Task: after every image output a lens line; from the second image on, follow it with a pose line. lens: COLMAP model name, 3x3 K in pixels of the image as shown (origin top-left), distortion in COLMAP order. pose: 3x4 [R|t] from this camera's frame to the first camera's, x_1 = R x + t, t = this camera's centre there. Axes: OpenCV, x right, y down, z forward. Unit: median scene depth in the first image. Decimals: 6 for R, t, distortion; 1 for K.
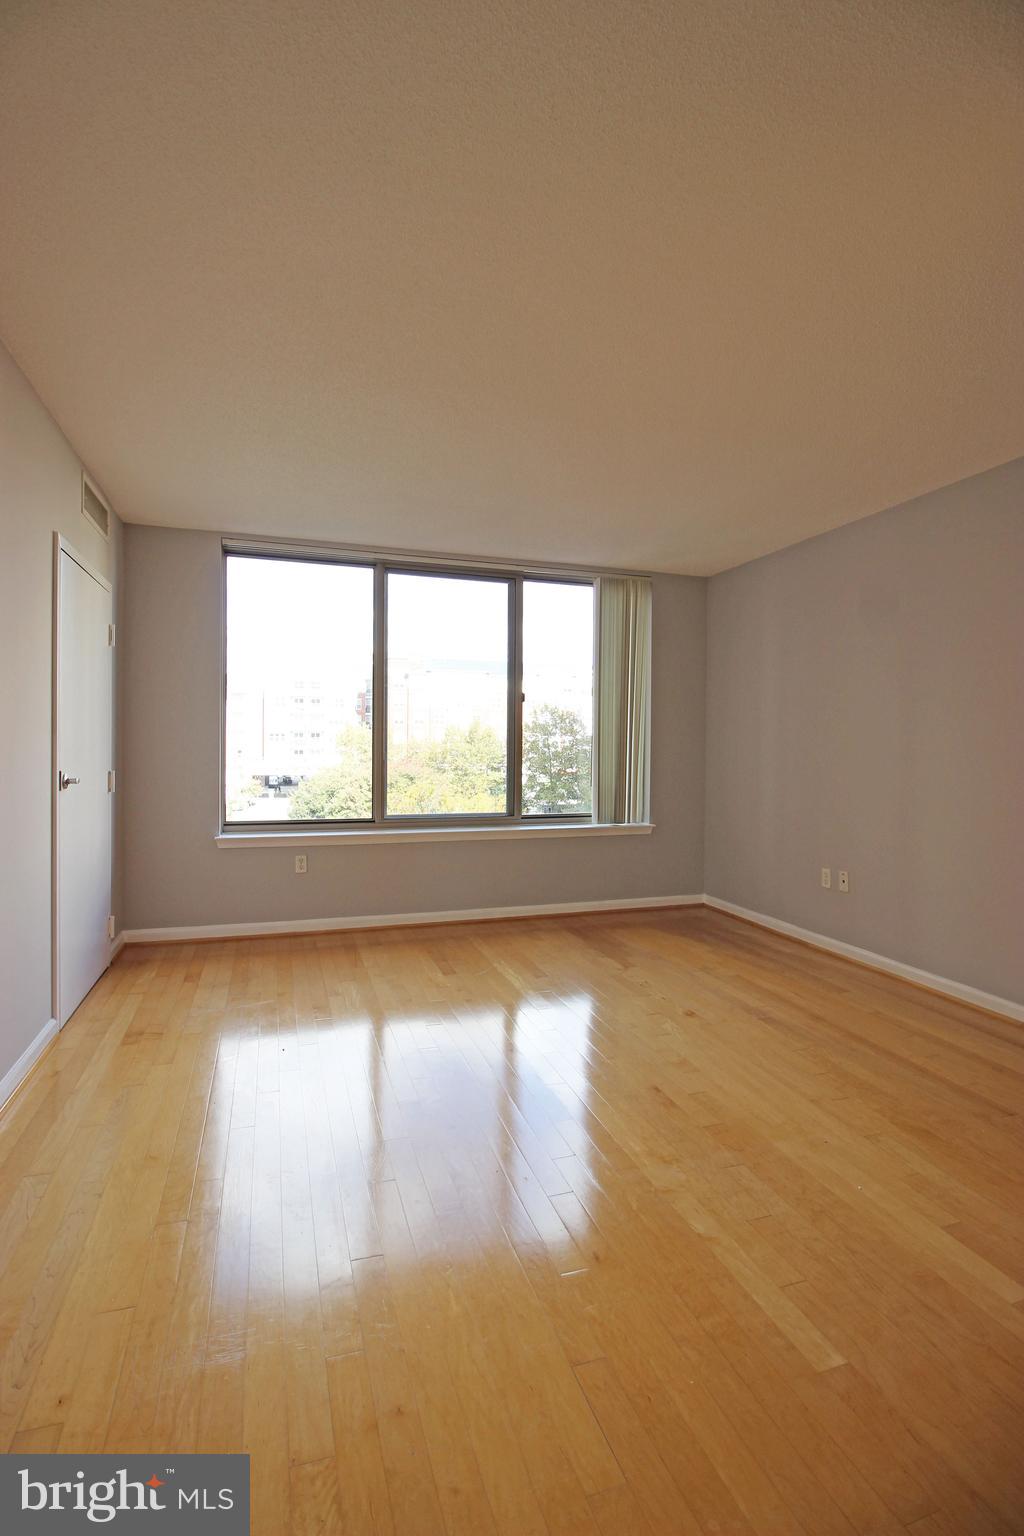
lens RADIAL K [[724.1, 0, 513.6], [0, 724.1, 744.6], [0, 0, 1]] dist [-0.000241, 0.000051]
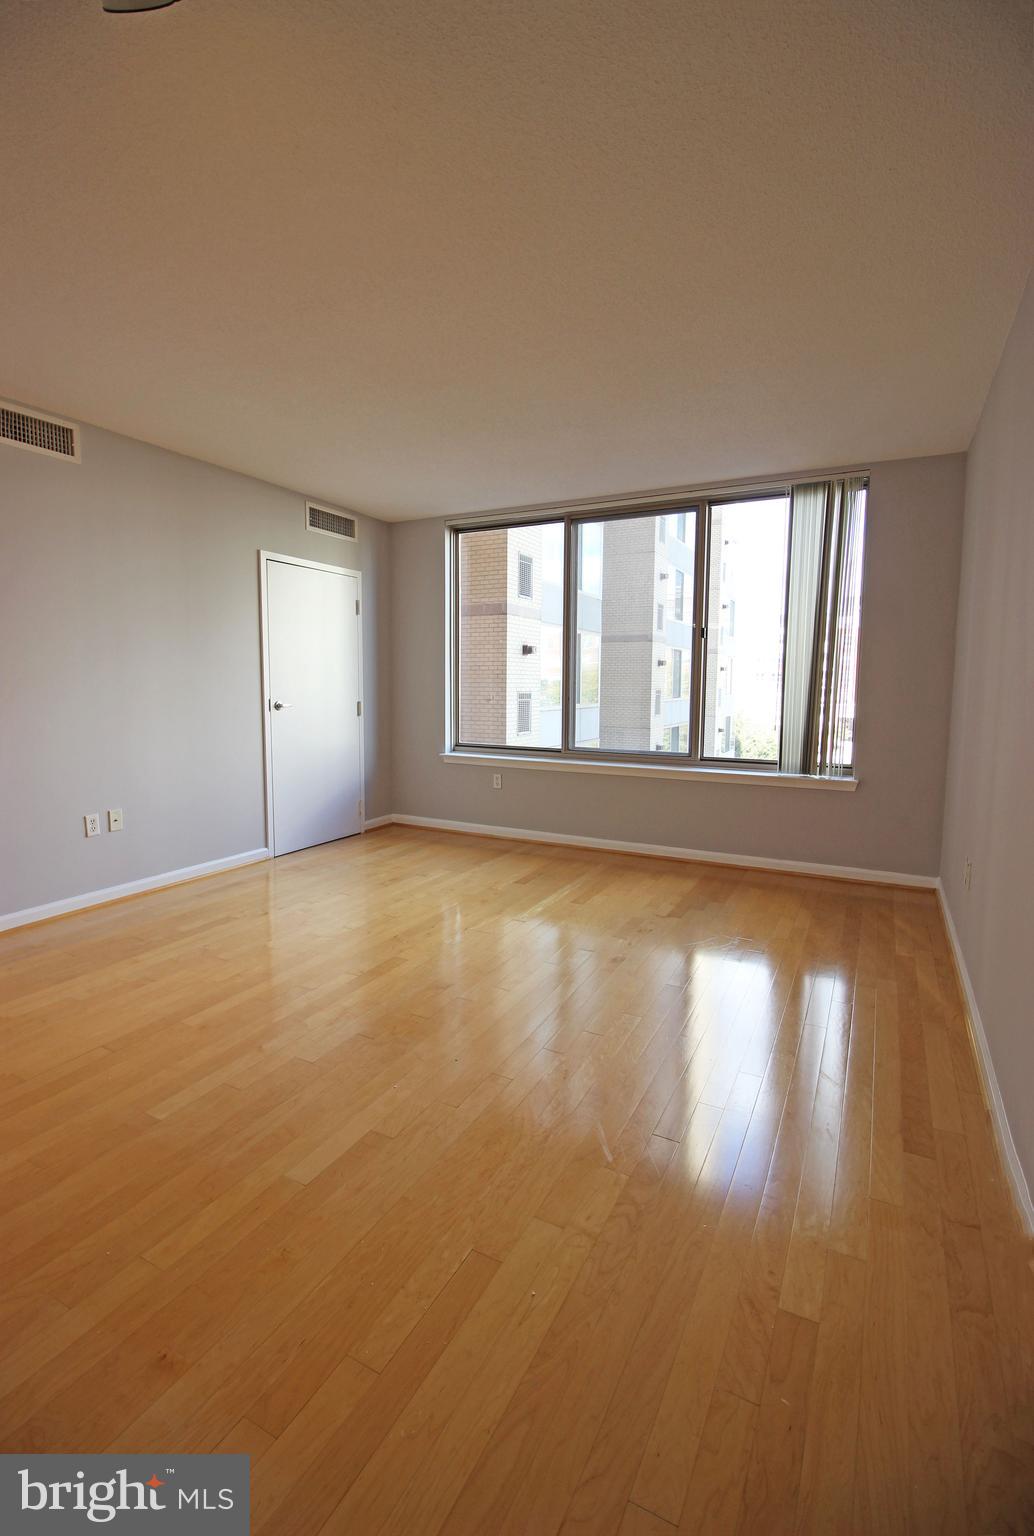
lens RADIAL K [[714.3, 0, 500.5], [0, 714.3, 753.1], [0, 0, 1]] dist [0.000998, 0.000116]
pose [[0.683651, 0.067898, -0.726644, 0.588356], [0.000960, 0.995578, 0.093930, 0.003583], [0.729808, -0.064913, 0.680563, 0.181897]]
